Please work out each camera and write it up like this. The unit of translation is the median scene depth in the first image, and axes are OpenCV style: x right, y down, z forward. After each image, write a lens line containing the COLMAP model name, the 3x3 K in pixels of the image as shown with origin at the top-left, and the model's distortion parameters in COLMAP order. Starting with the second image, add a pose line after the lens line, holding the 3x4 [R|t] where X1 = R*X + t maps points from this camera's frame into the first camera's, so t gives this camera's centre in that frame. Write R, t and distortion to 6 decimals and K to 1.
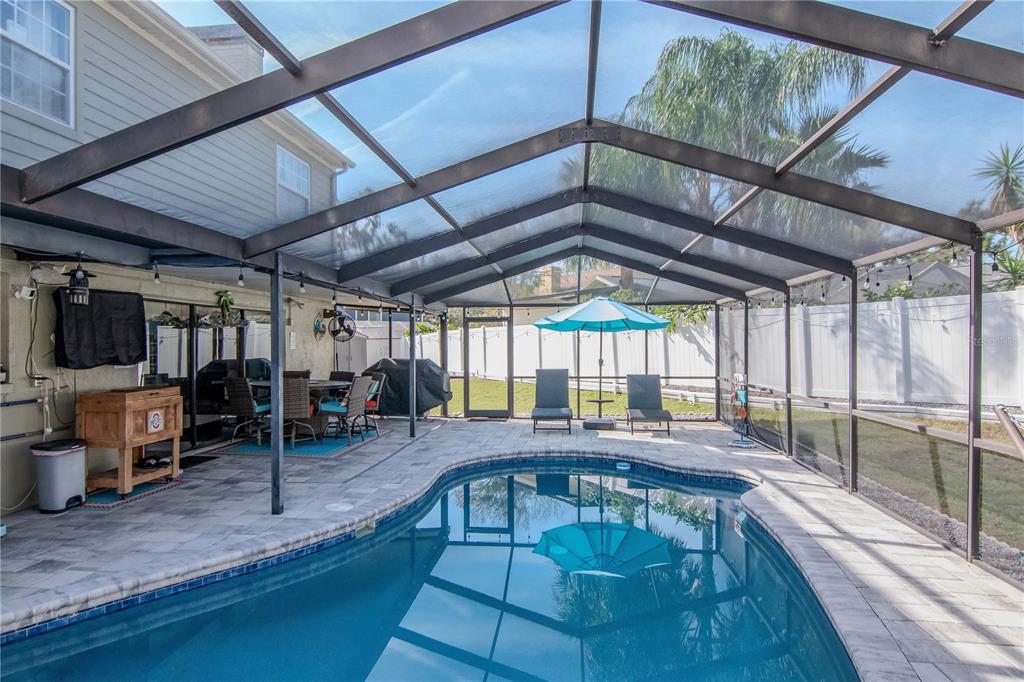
lens RADIAL K [[606.4, 0, 511.7], [0, 606.4, 359.9], [0, 0, 1]] dist [-0.002400, -0.003855]
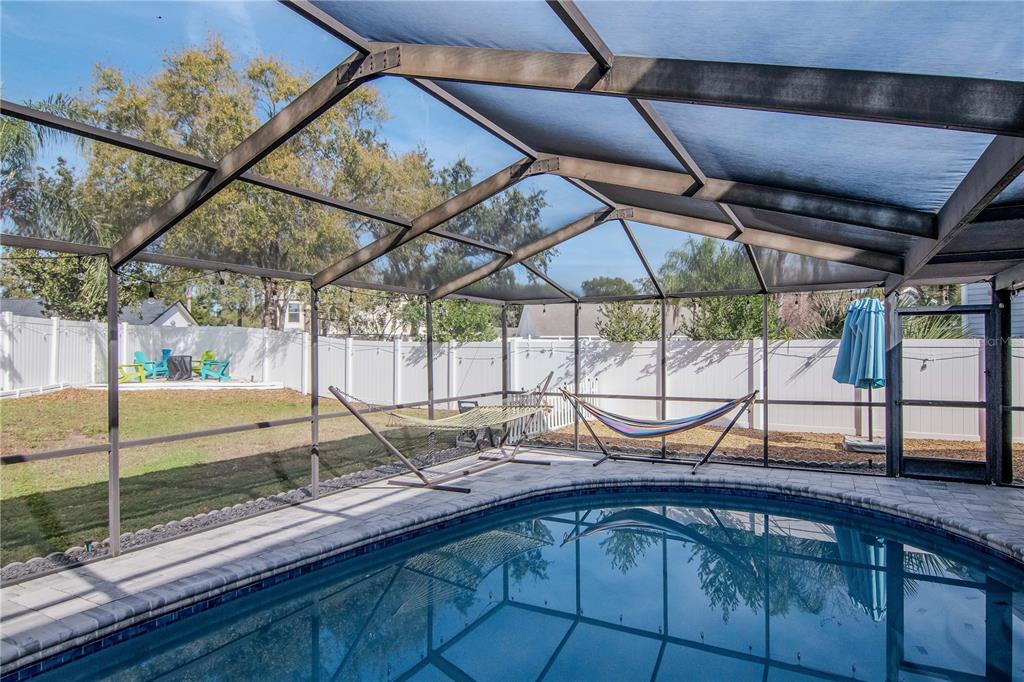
lens RADIAL K [[576.1, 0, 512.0], [0, 576.1, 341.0], [0, 0, 1]] dist [-0.002484, -0.000429]
pose [[-0.915892, 0.011551, 0.401258, -0.170713], [0.017025, 0.999804, 0.010080, -0.028512], [-0.401063, 0.016063, -0.915910, 0.882306]]
